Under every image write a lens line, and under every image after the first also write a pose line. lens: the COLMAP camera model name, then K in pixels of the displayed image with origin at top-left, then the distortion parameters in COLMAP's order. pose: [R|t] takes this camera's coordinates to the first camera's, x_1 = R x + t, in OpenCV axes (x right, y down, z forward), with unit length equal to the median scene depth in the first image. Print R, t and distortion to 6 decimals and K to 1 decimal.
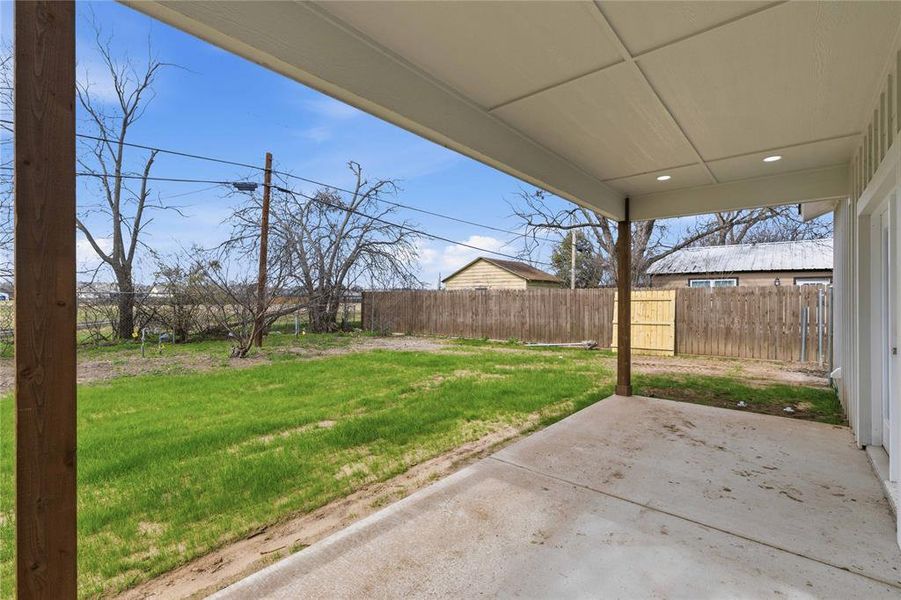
lens RADIAL K [[400.7, 0, 450.5], [0, 400.7, 300.0], [0, 0, 1]] dist [-0.002201, -0.000196]
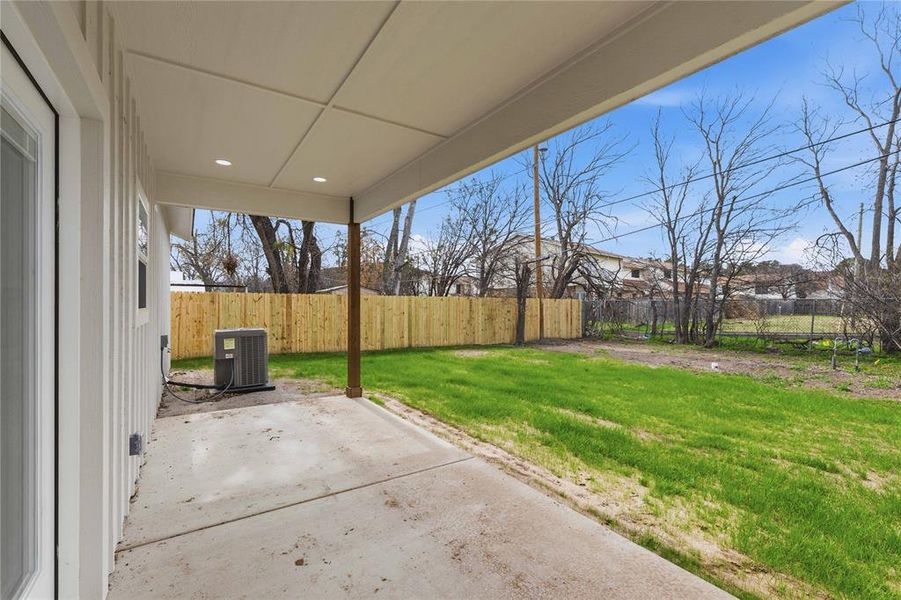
lens RADIAL K [[396.9, 0, 448.0], [0, 396.9, 302.9], [0, 0, 1]] dist [0.001612, 0.000291]
pose [[-0.273485, -0.007681, -0.961846, 0.609781], [-0.004389, 0.999968, -0.006737, 0.001377], [0.961866, 0.002379, -0.273509, 0.673564]]
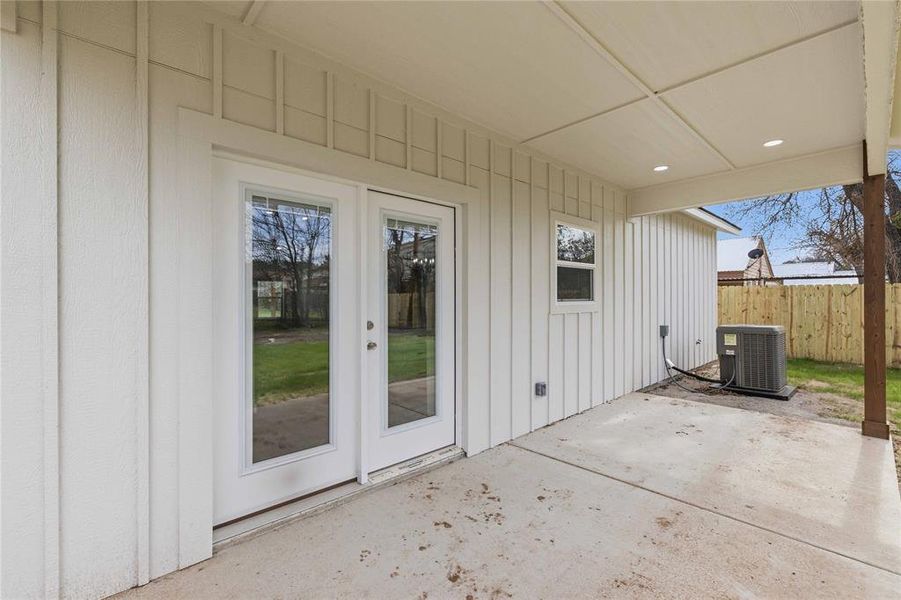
lens RADIAL K [[395.0, 0, 442.9], [0, 395.0, 298.0], [0, 0, 1]] dist [0.000868, 0.000123]
pose [[-0.992879, -0.001050, 0.119125, 0.374270], [-0.001360, 0.999996, -0.002521, 0.003071], [-0.119122, -0.002665, -0.992876, 0.901004]]
